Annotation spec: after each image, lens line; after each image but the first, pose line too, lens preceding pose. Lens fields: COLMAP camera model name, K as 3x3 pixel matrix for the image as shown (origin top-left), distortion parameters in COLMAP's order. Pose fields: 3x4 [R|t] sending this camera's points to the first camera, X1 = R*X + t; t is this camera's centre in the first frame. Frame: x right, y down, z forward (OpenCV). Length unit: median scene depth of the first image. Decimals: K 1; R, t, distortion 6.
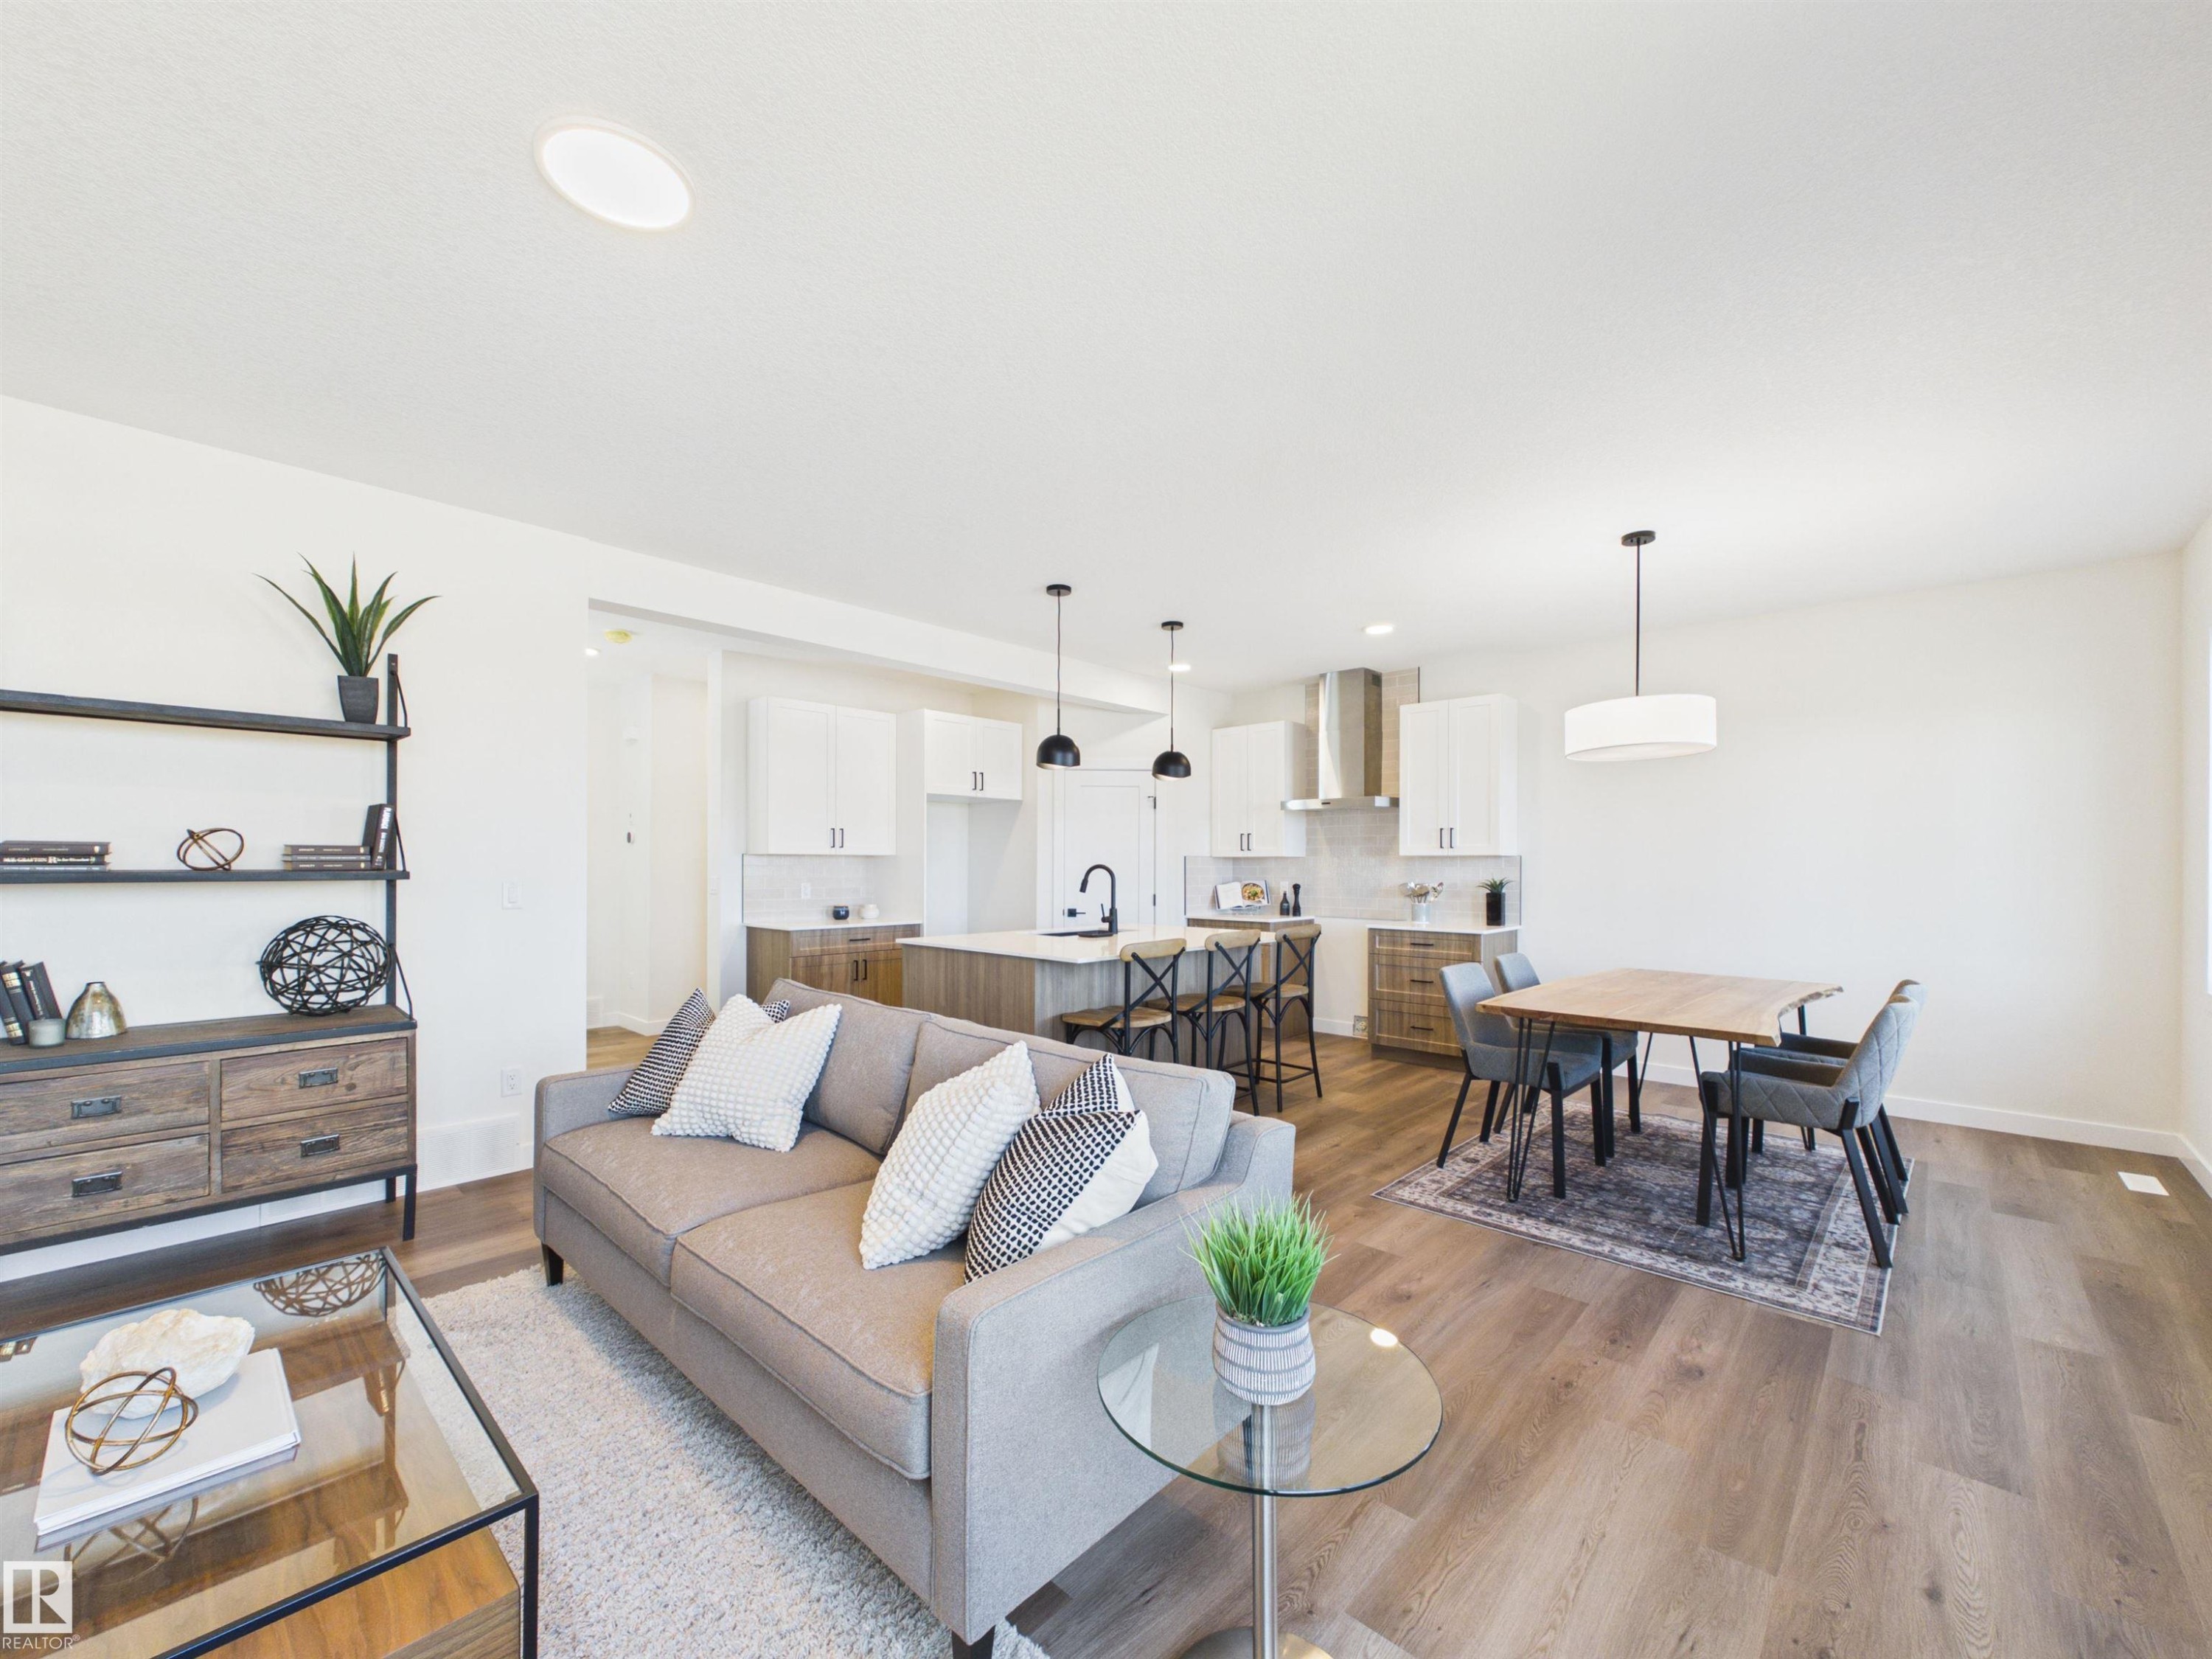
lens RADIAL K [[891.7, 0, 1105.6], [0, 891.7, 855.6], [0, 0, 1]] dist [-0.000139, -0.000060]
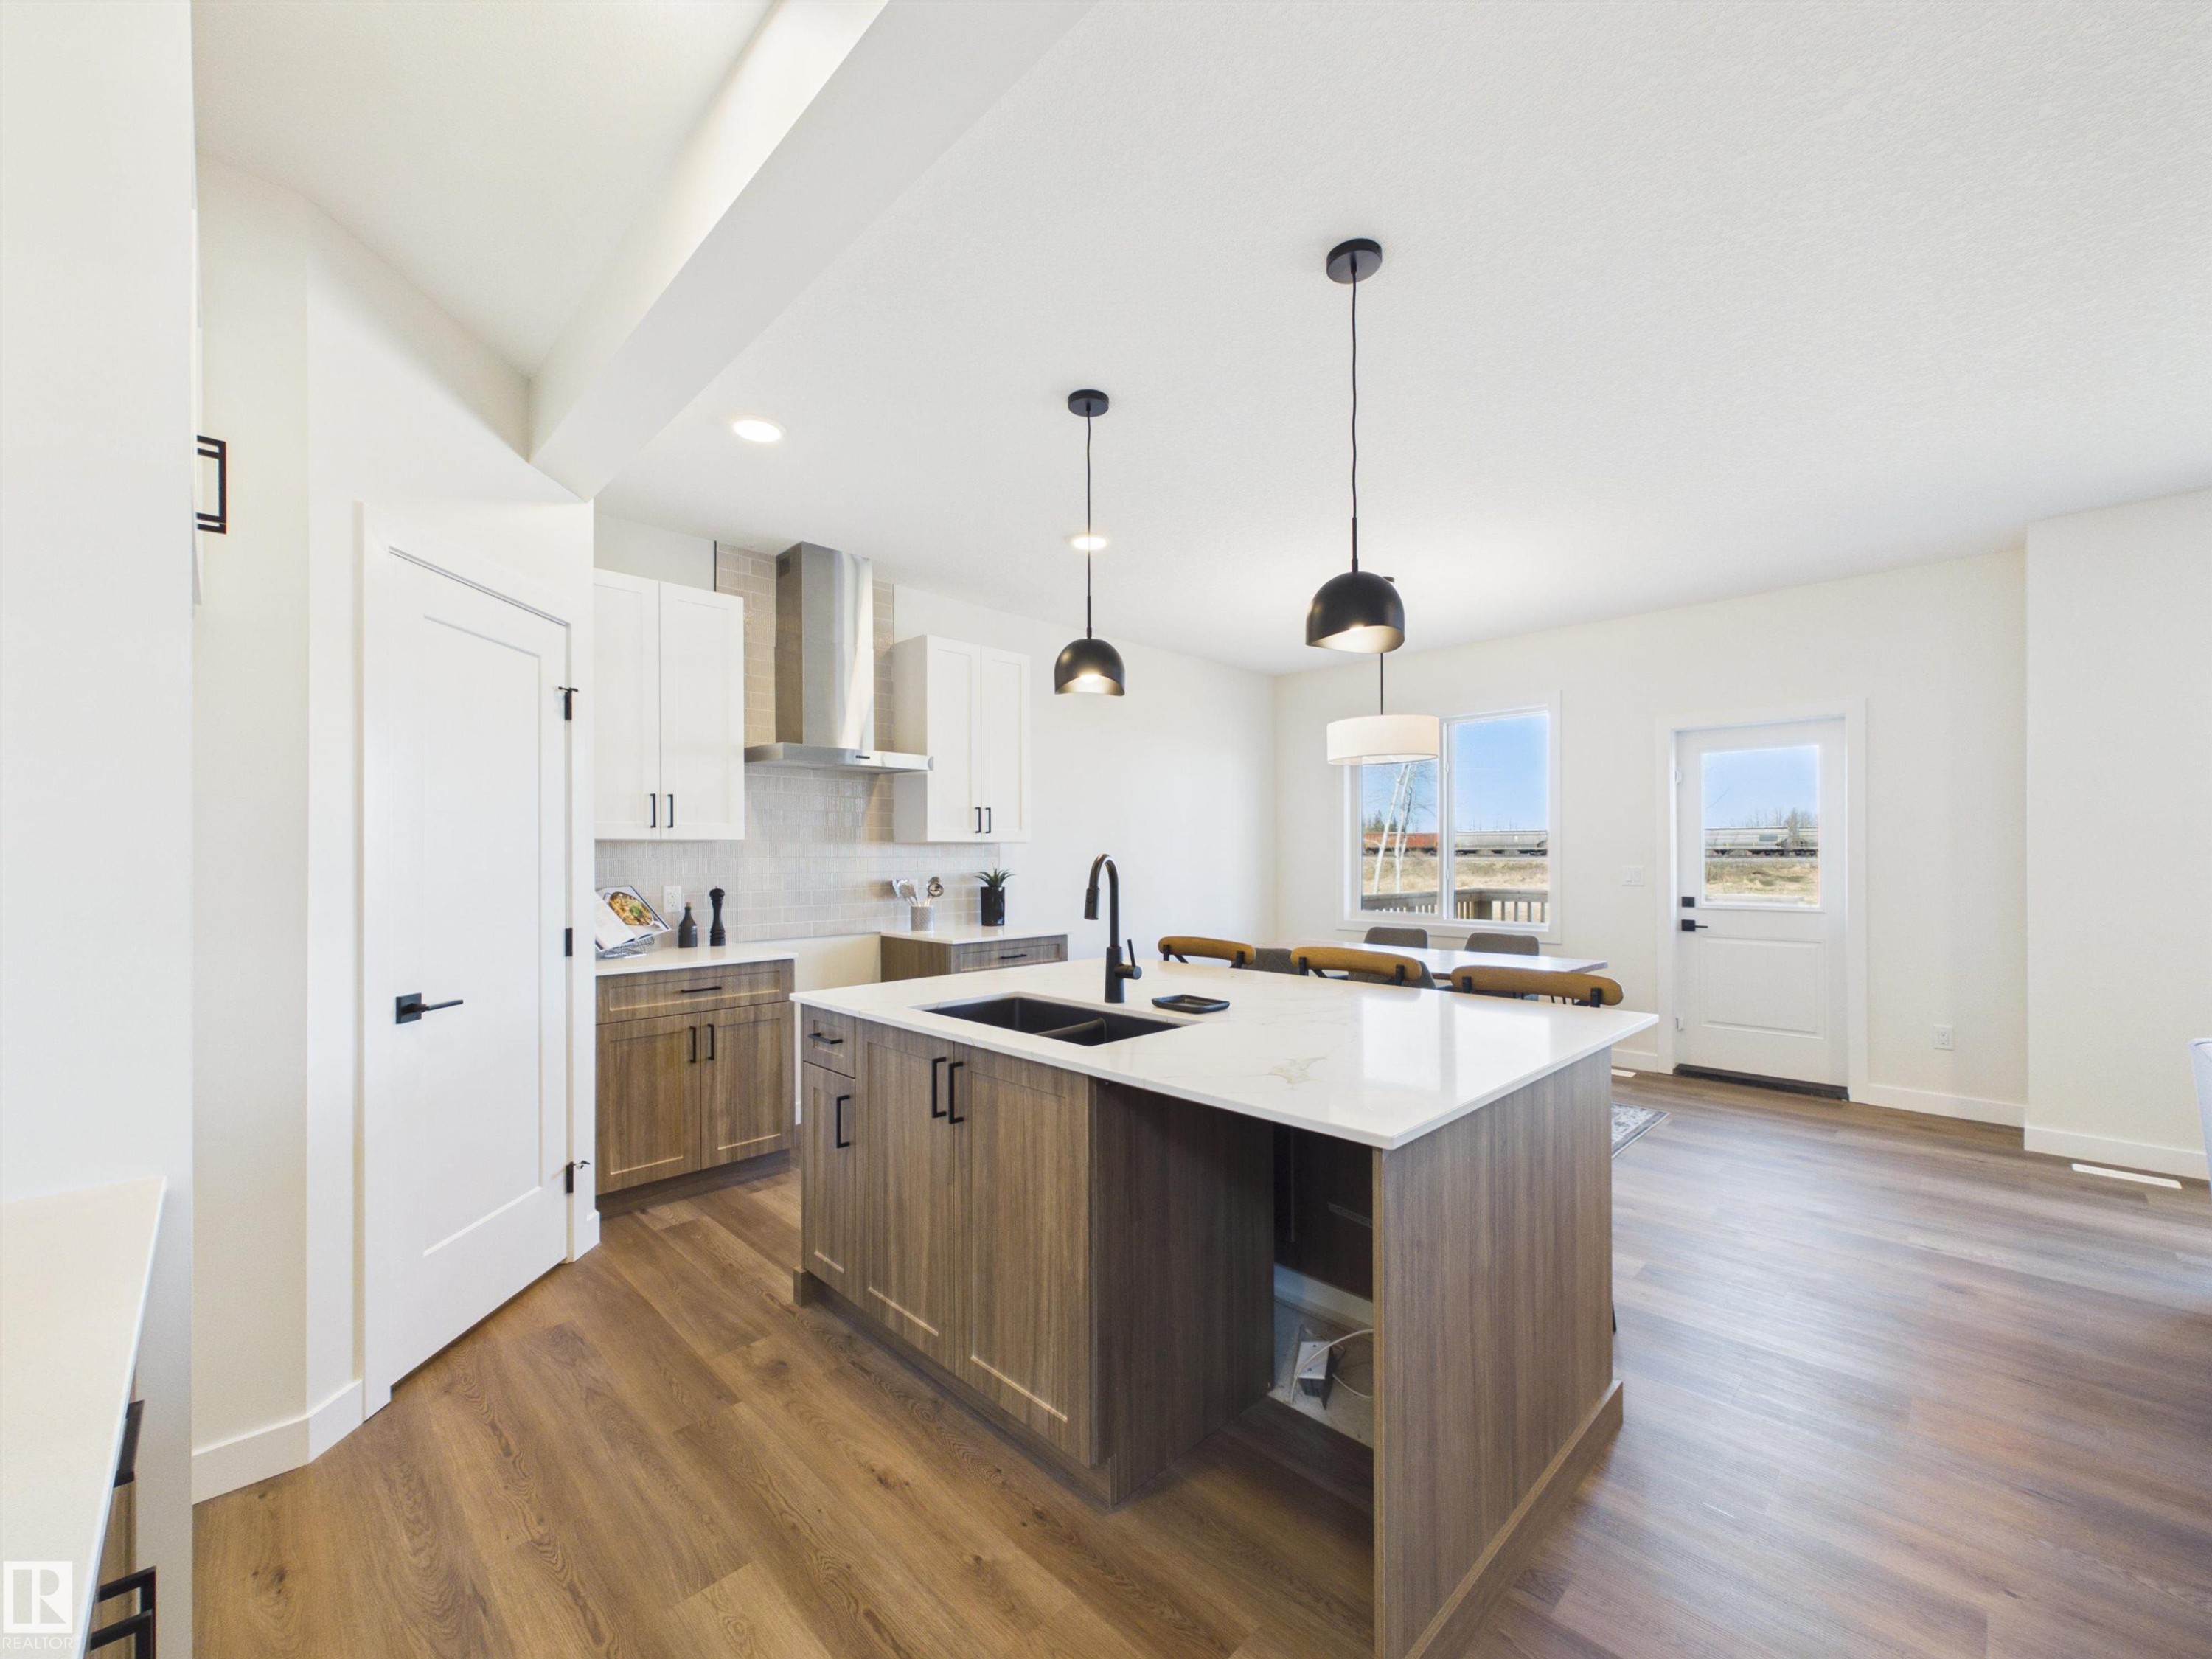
lens RADIAL K [[891.7, 0, 1105.6], [0, 891.7, 855.6], [0, 0, 1]] dist [-0.000139, -0.000060]
pose [[0.037970, -0.003796, 0.999272, -0.403689], [-0.006376, 0.999972, 0.004041, 0.007734], [-0.999259, -0.006524, 0.037944, 0.862429]]
